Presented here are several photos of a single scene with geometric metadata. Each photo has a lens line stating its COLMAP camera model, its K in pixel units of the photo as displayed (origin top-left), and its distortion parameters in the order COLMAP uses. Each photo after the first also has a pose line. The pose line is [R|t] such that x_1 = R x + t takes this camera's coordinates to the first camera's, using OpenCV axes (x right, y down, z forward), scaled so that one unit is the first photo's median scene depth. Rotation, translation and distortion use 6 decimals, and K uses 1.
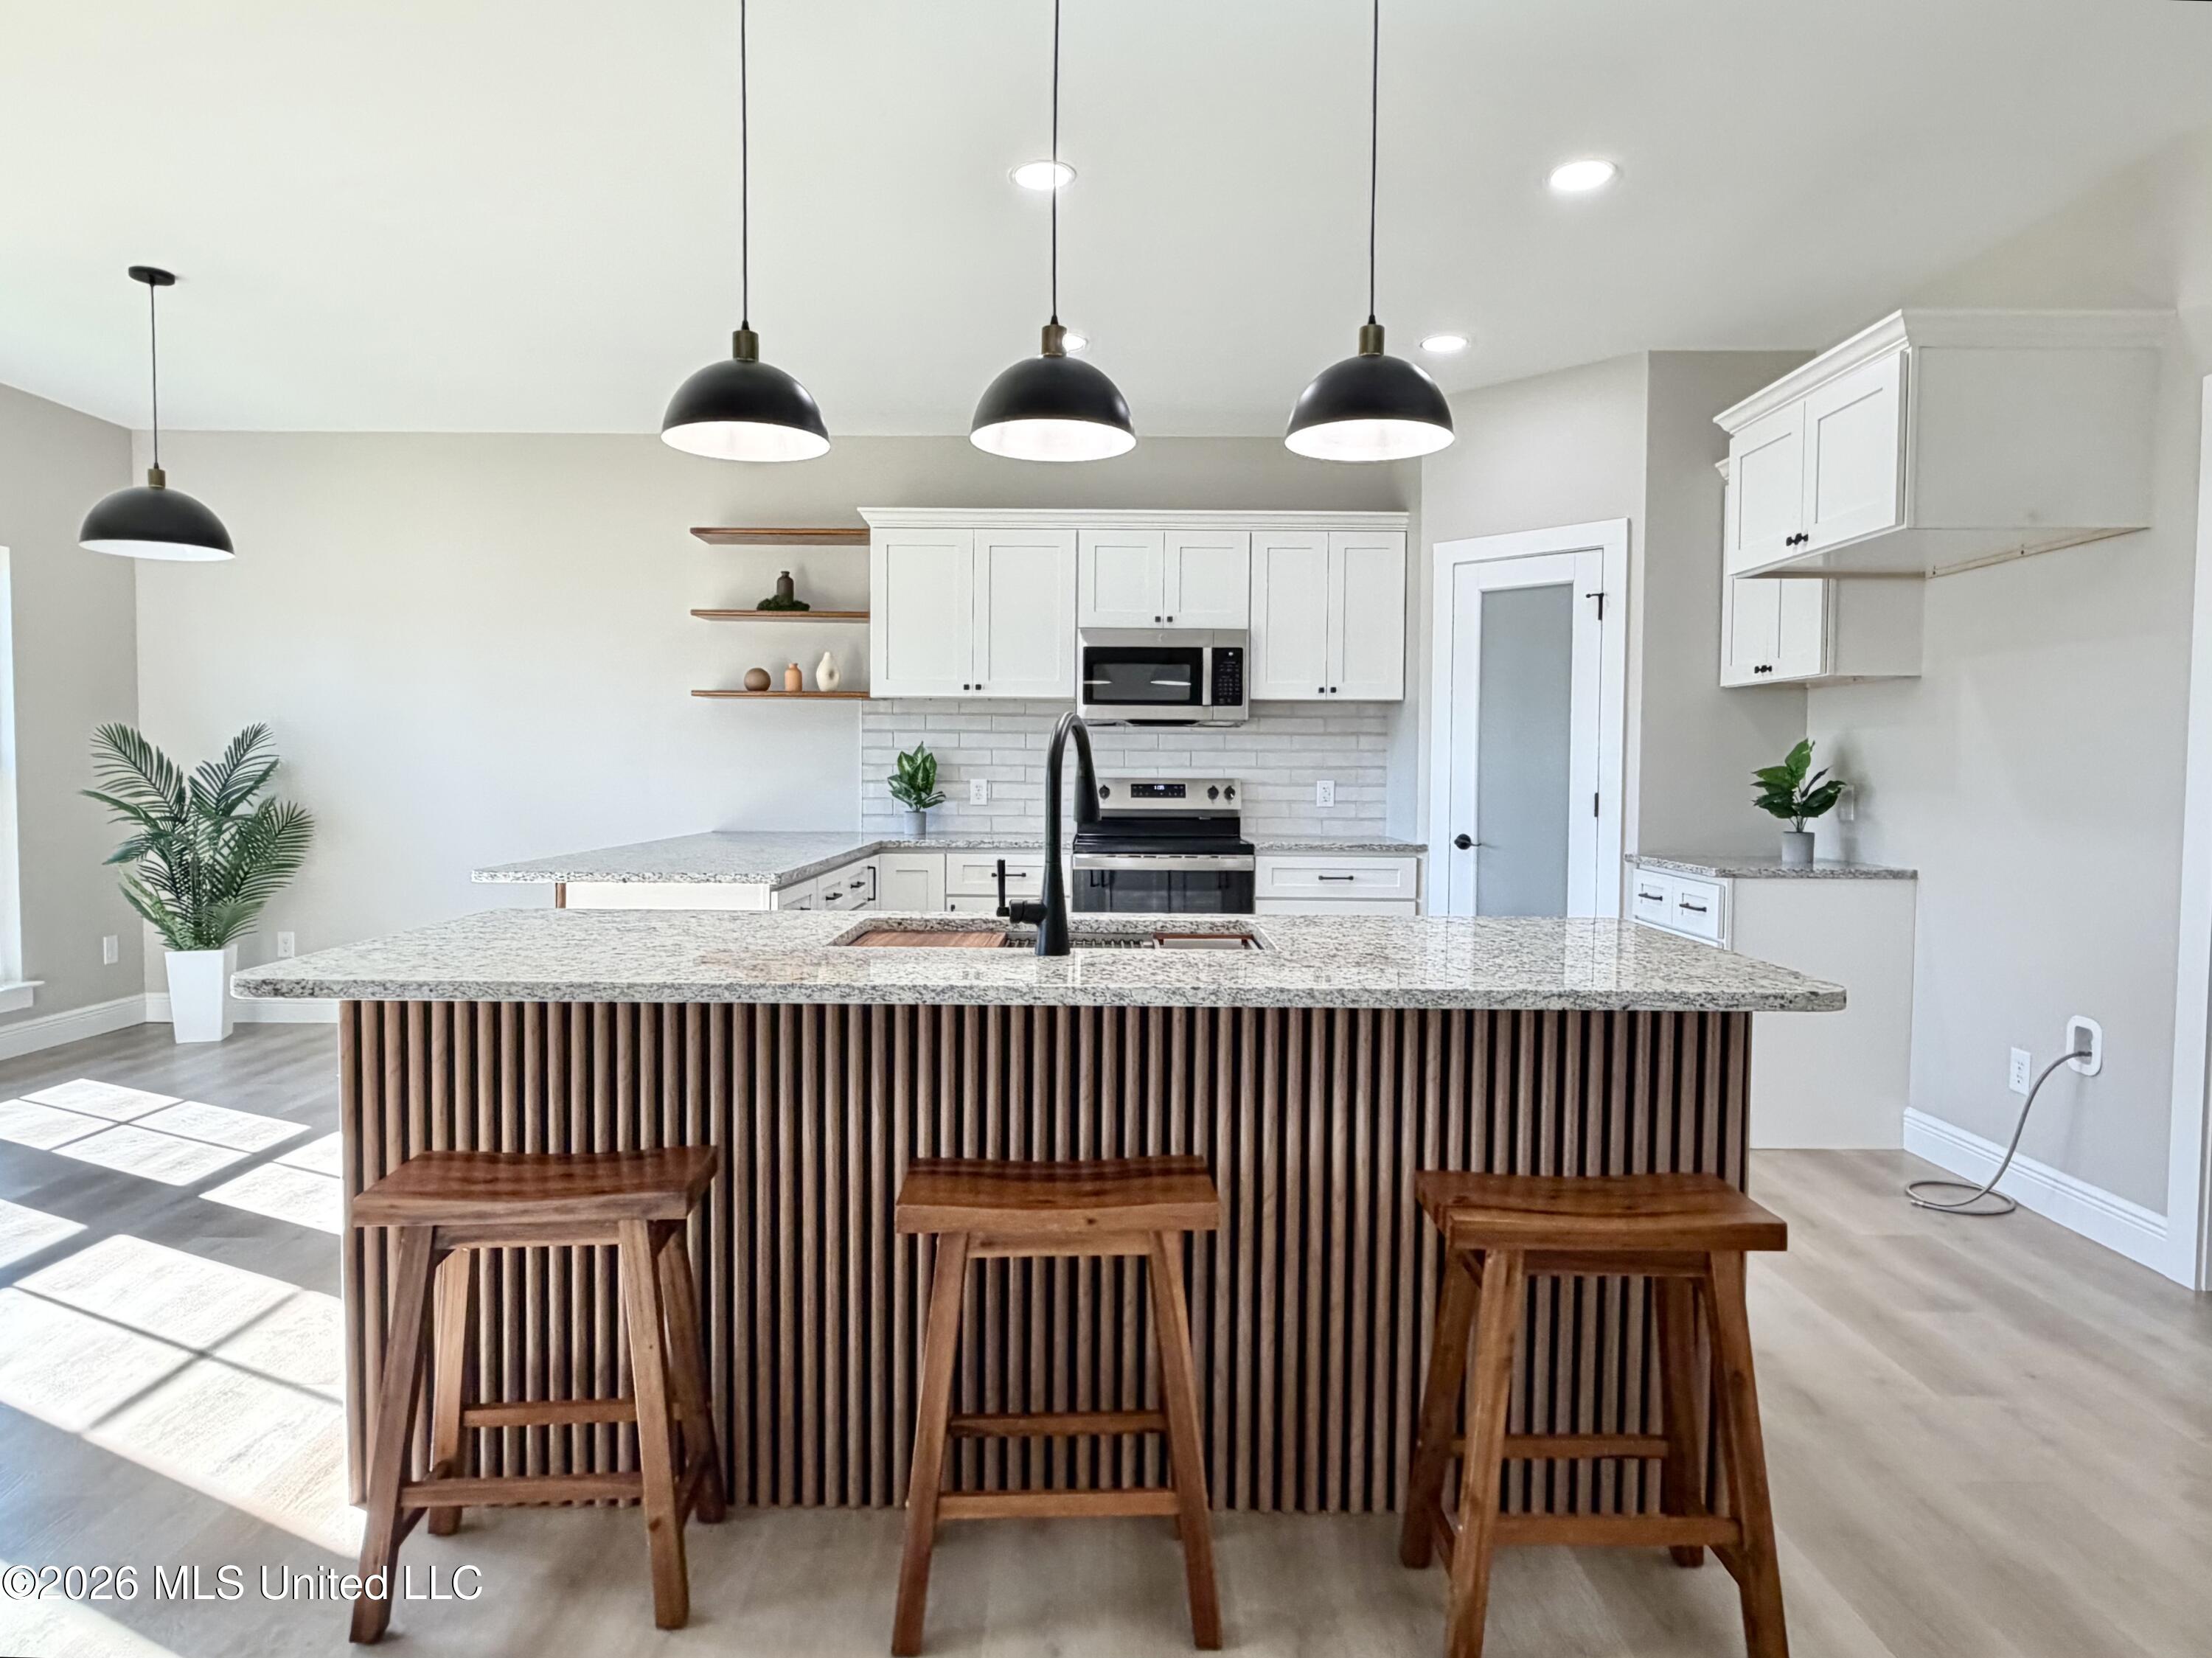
lens RADIAL K [[1288.7, 0, 1109.7], [0, 1288.7, 832.0], [0, 0, 1]] dist [-0.004094, -0.000533]
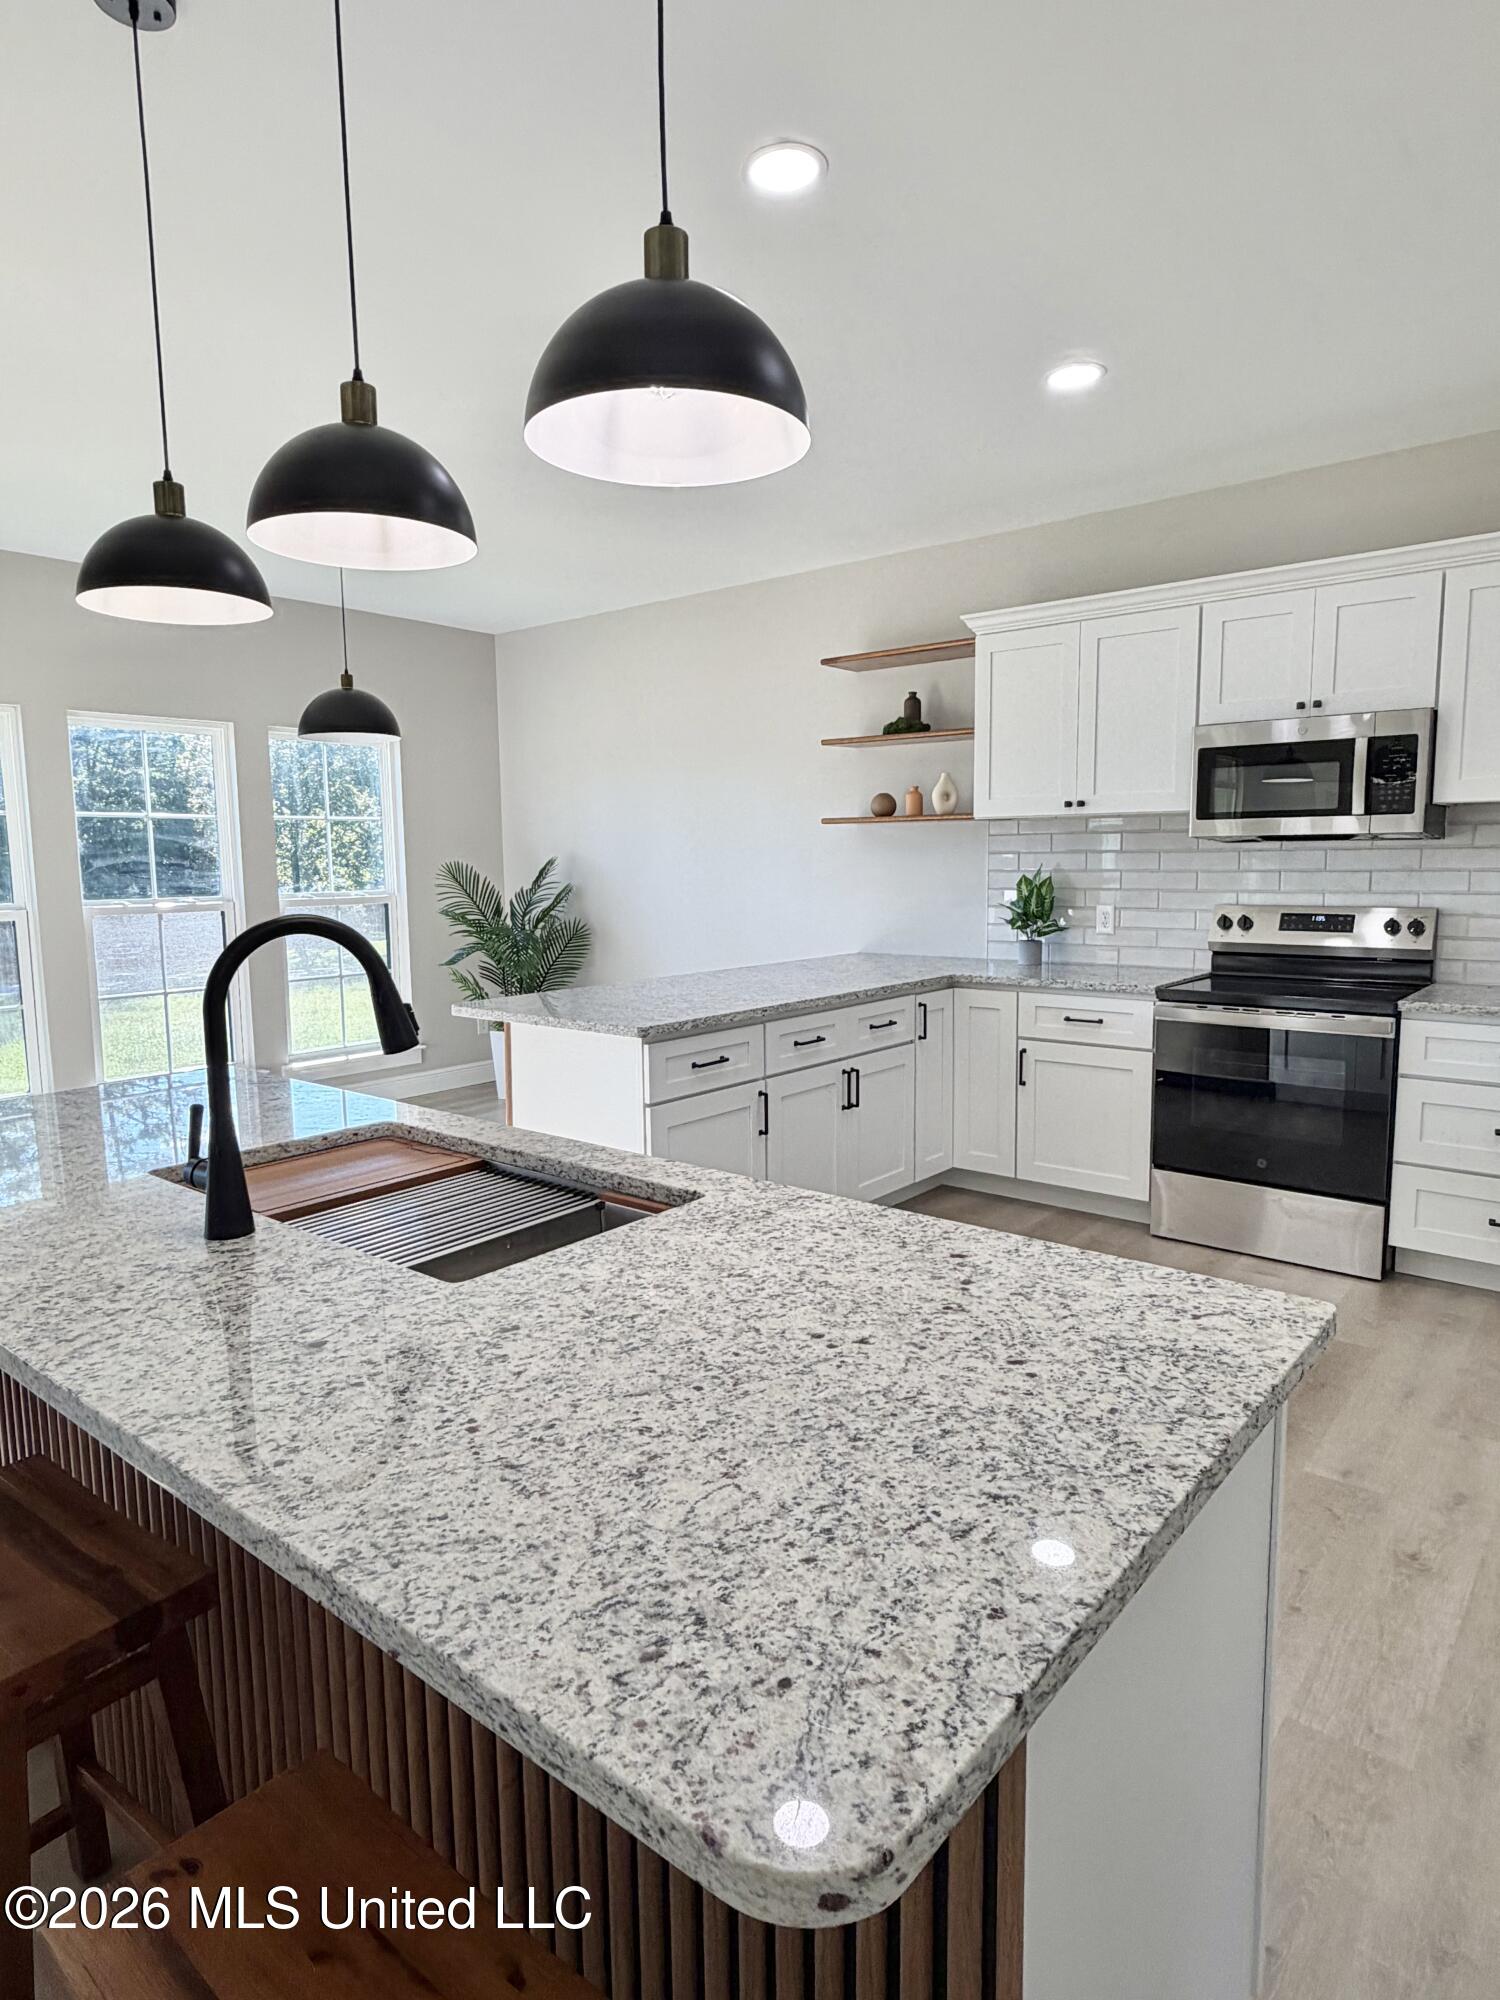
lens RADIAL K [[1165.3, 0, 750.4], [0, 1165.3, 988.9], [0, 0, 1]] dist [-0.004094, -0.000533]
pose [[0.771672, 0.056592, -0.633498, 0.230179], [-0.016820, 0.997501, 0.068621, -0.035624], [0.635799, -0.042297, 0.770695, 0.229397]]
